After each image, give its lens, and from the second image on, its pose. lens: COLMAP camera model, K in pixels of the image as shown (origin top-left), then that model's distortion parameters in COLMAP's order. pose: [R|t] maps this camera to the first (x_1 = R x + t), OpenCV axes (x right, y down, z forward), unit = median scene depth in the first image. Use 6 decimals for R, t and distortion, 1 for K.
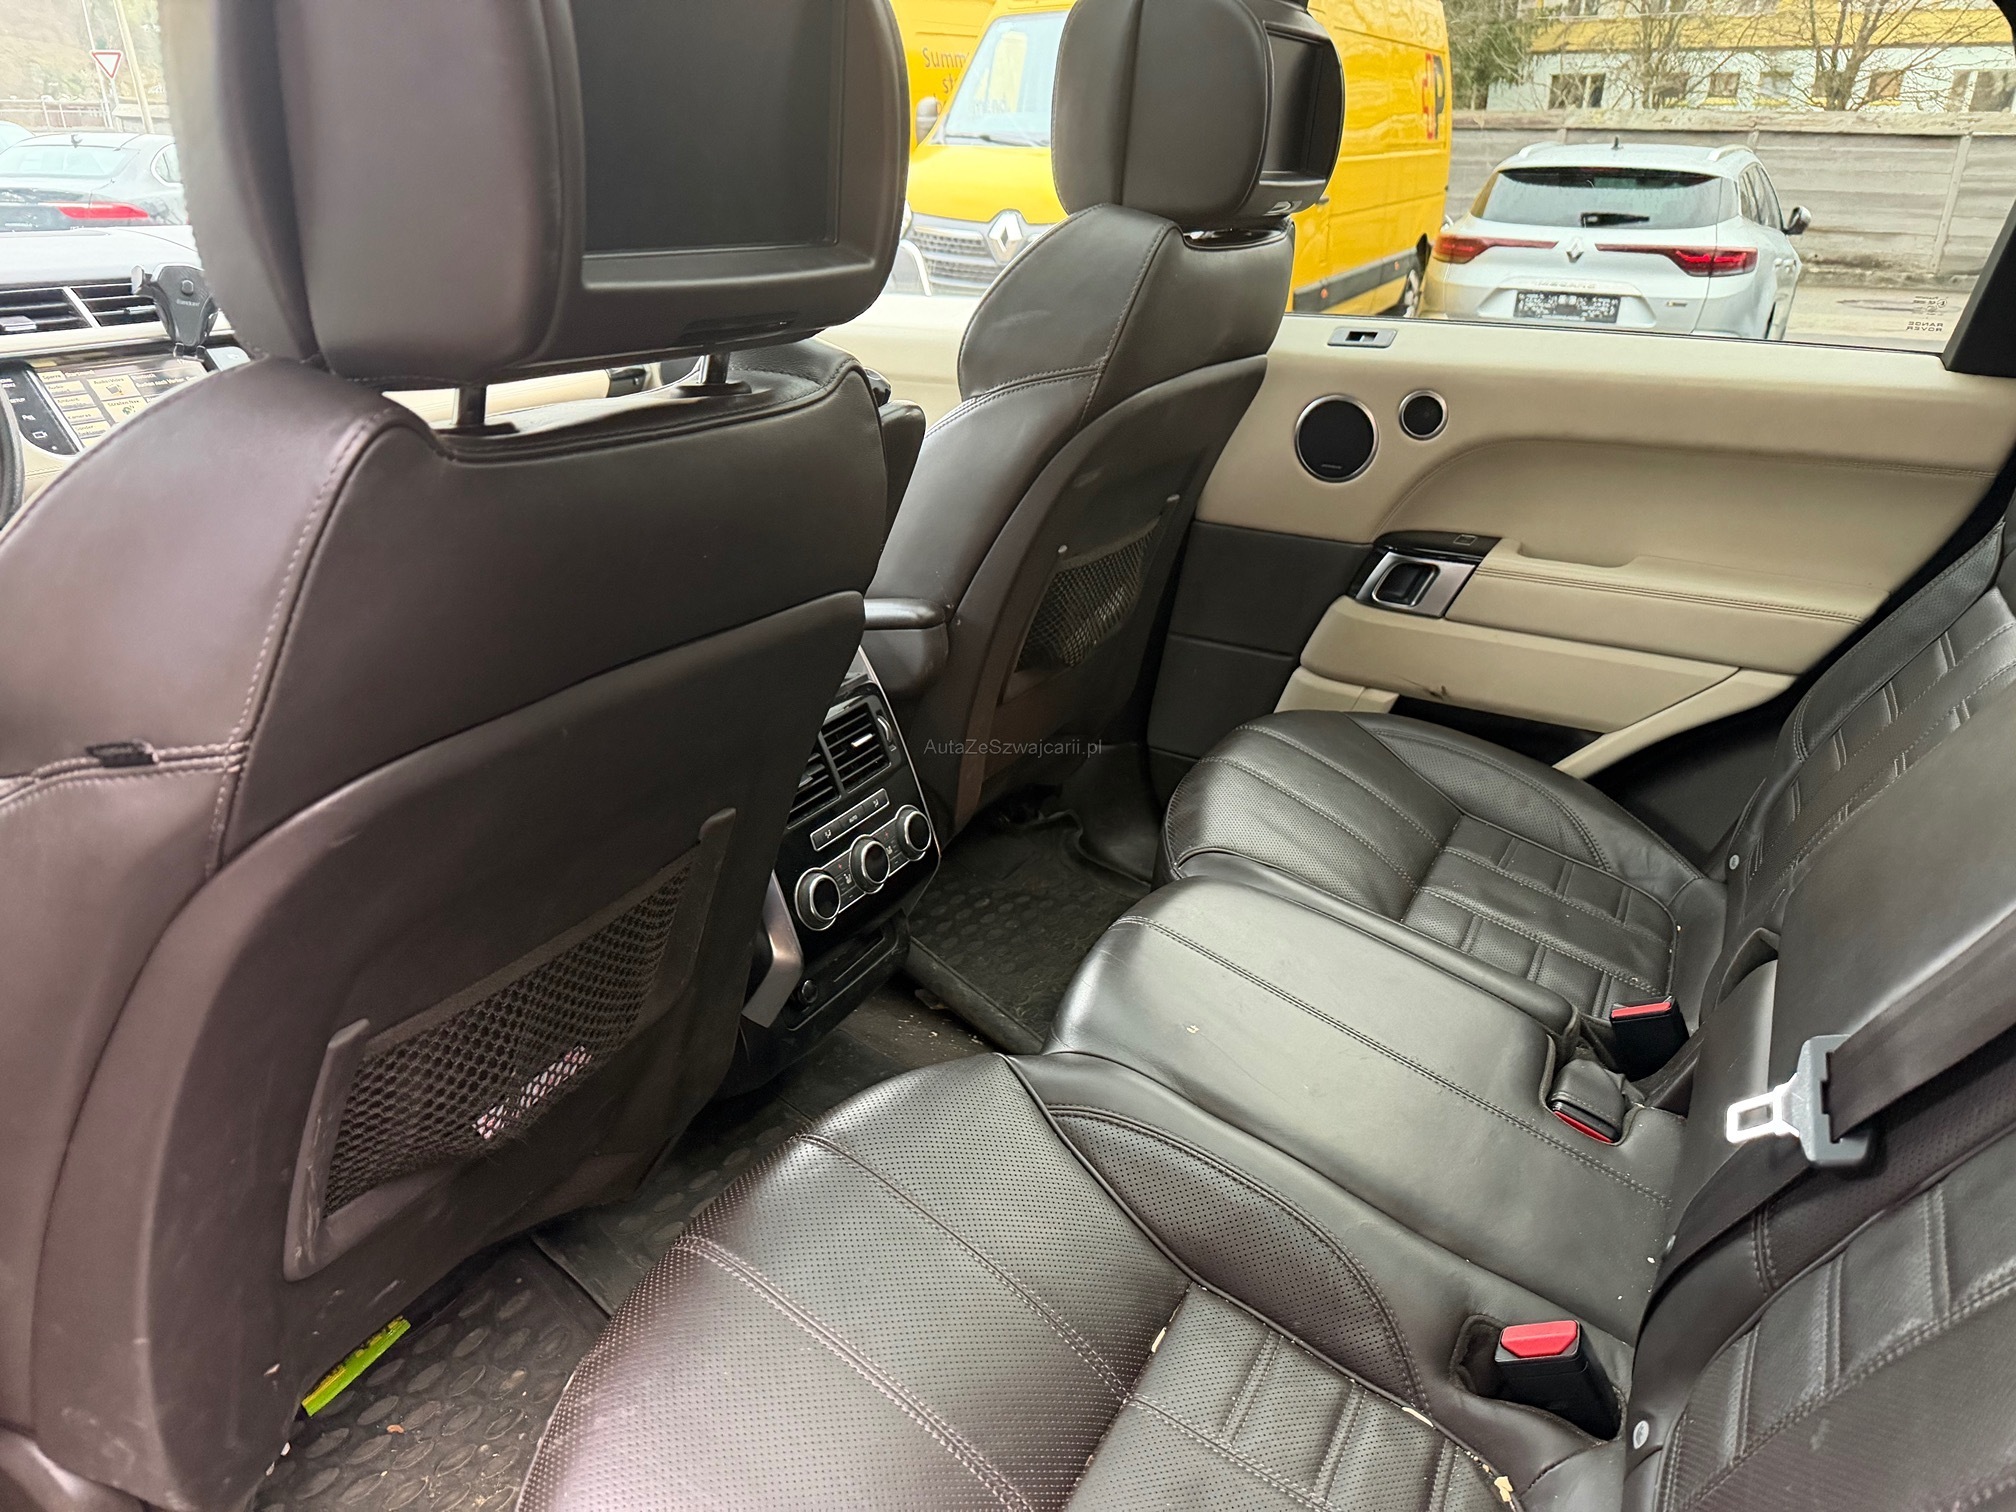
lens RADIAL K [[1426.9, 0, 994.4], [0, 1426.9, 768.5], [0, 0, 1]] dist [0.035150, -0.051101]
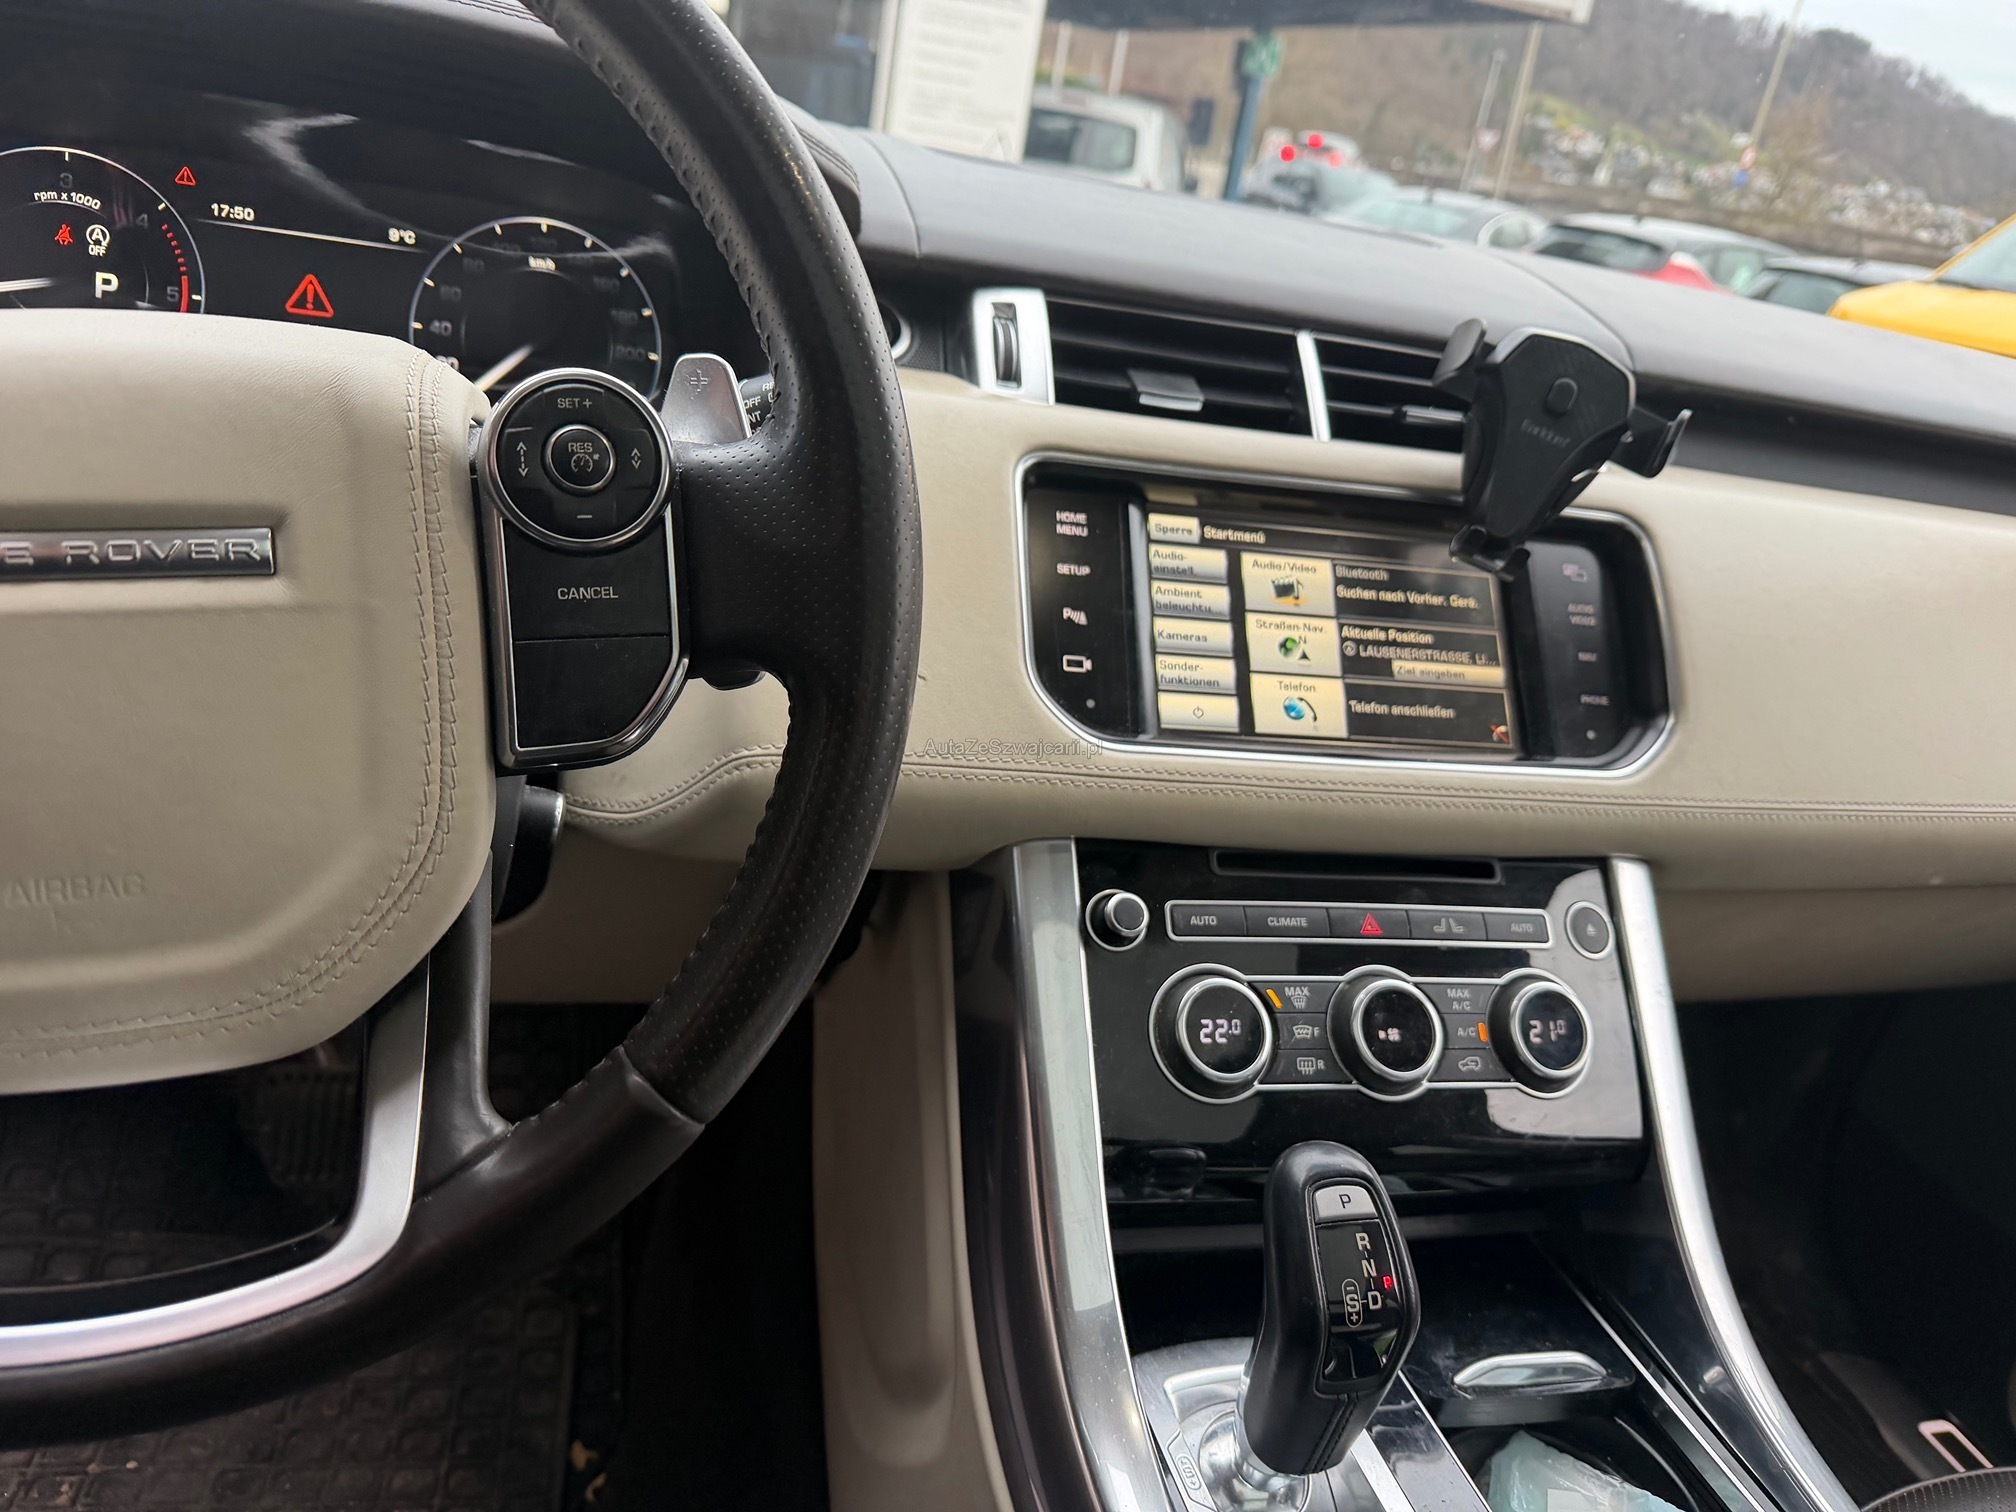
lens RADIAL K [[1426.9, 0, 979.9], [0, 1426.9, 753.6], [0, 0, 1]] dist [0.035150, -0.051101]
pose [[0.673704, 0.382213, -0.632484, -0.392335], [-0.426118, 0.900171, 0.090089, -0.218761], [0.603777, 0.208819, 0.769316, 0.635950]]
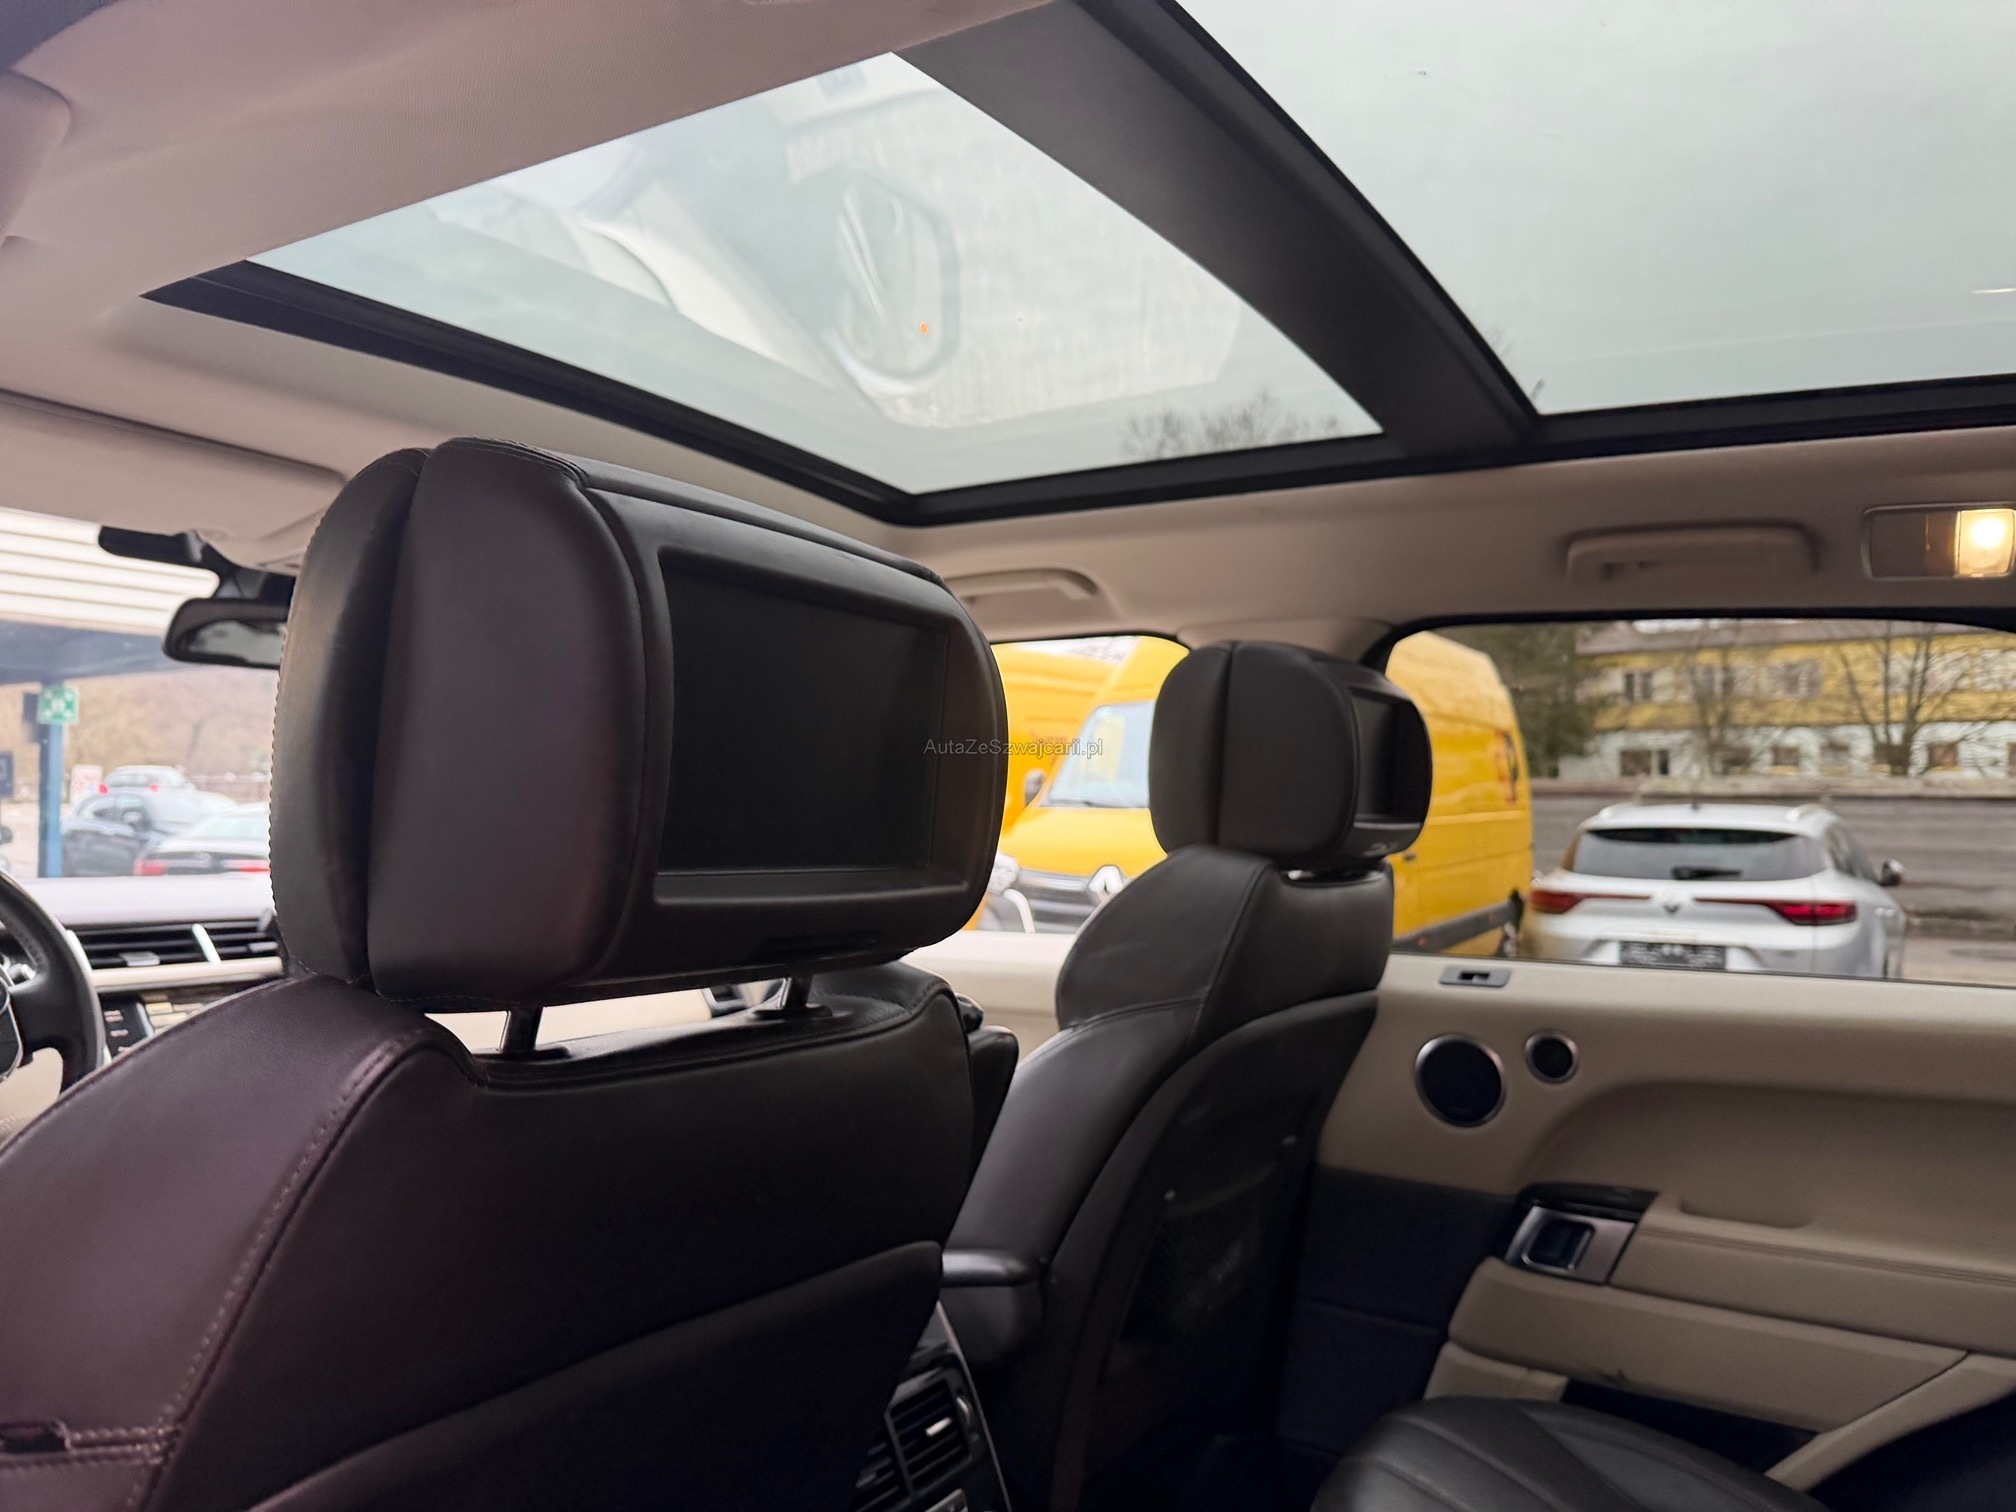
lens RADIAL K [[1426.9, 0, 1011.8], [0, 1426.9, 753.6], [0, 0, 1]] dist [0.035150, -0.051101]
pose [[0.998127, -0.005867, -0.060901, 0.003939], [-0.021346, 0.899459, -0.436483, -0.006703], [0.057339, 0.436965, 0.897649, 0.048102]]
